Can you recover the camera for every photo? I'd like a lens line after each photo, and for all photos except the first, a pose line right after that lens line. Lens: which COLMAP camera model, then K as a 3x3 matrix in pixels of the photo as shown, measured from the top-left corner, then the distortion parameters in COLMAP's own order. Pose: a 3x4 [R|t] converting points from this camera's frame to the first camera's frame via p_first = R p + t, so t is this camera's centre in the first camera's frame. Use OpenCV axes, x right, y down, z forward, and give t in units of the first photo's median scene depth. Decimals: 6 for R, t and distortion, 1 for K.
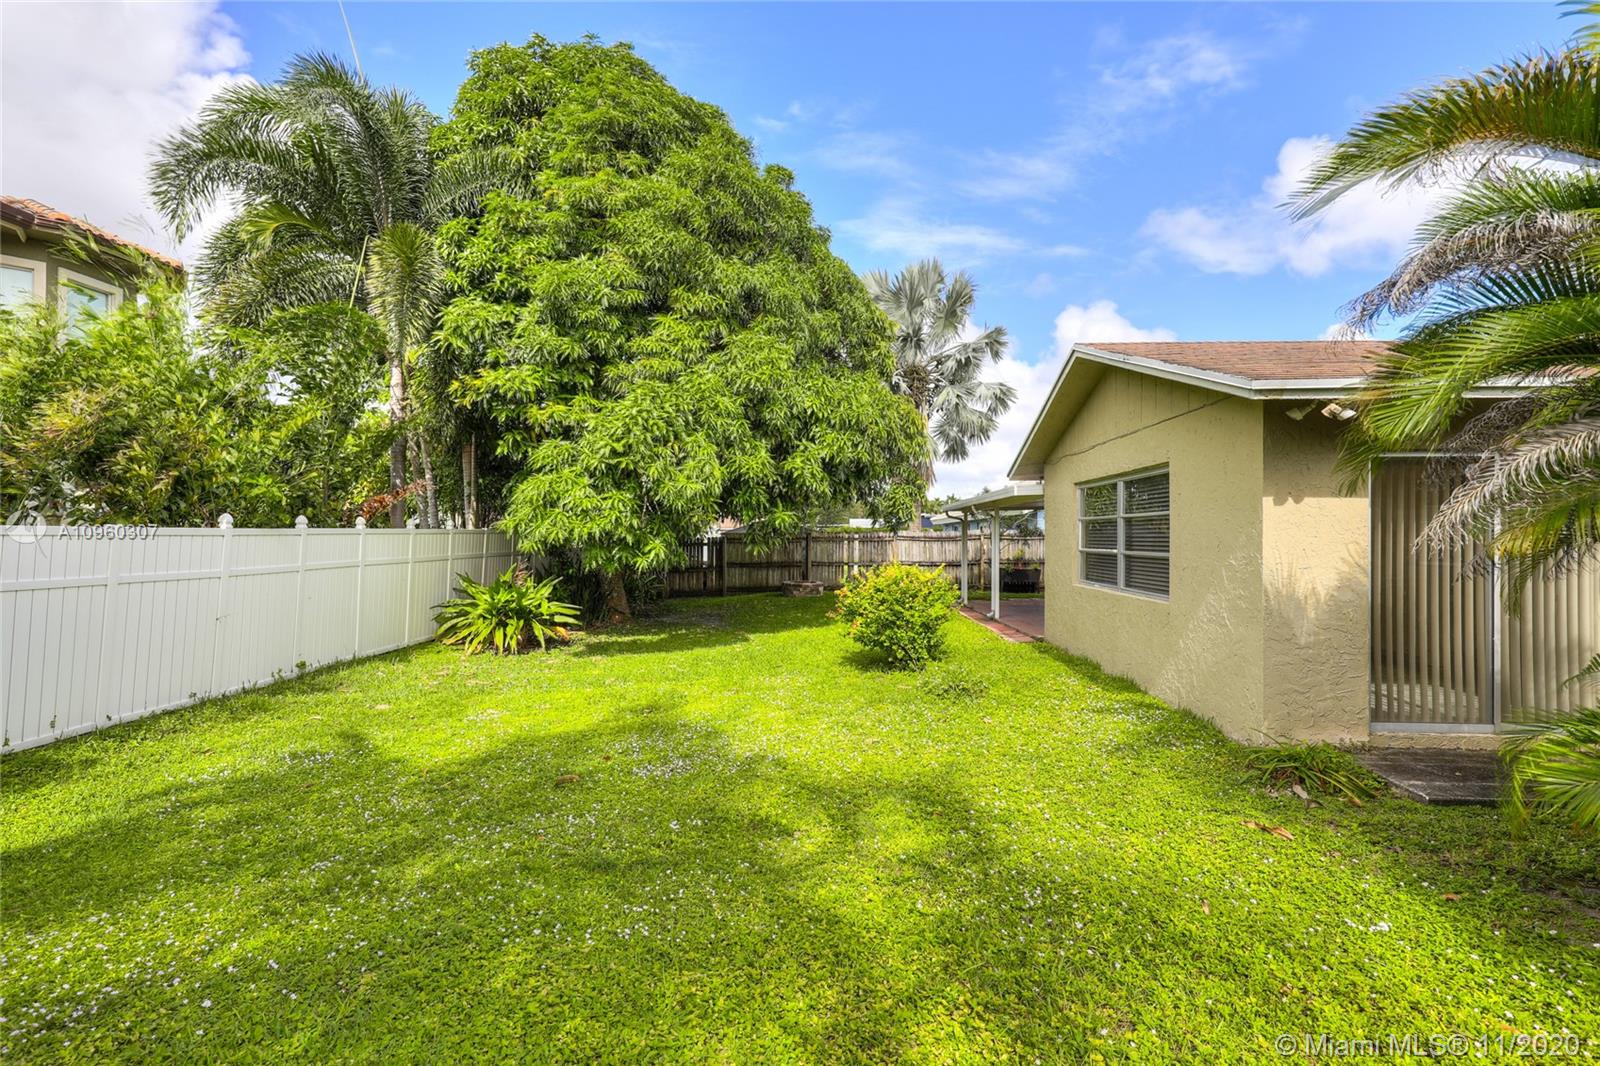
lens RADIAL K [[697.4, 0, 800.0], [0, 697.4, 533.0], [0, 0, 1]] dist [-0.033272, -0.000259]
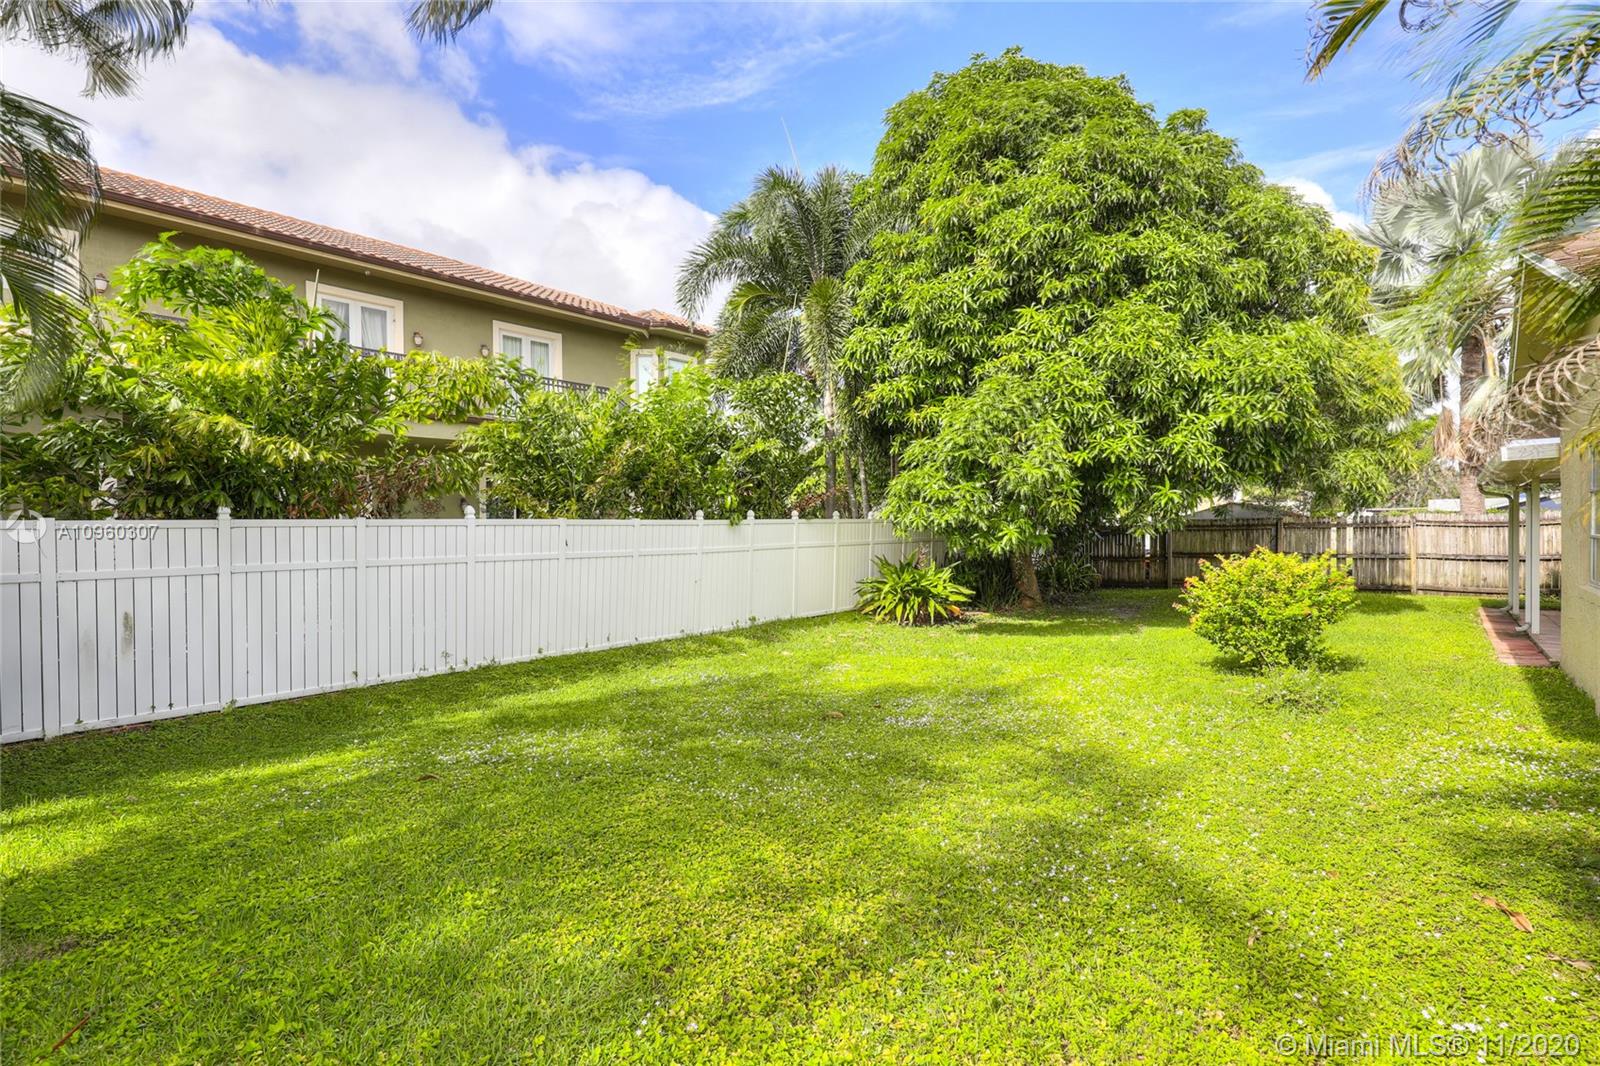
lens RADIAL K [[701.6, 0, 800.0], [0, 701.6, 533.0], [0, 0, 1]] dist [-0.065255, -0.000491]
pose [[0.750344, -0.002659, -0.661042, 0.230856], [0.011499, 0.999893, 0.009031, 0.007114], [0.660947, -0.014378, 0.750295, 0.006762]]
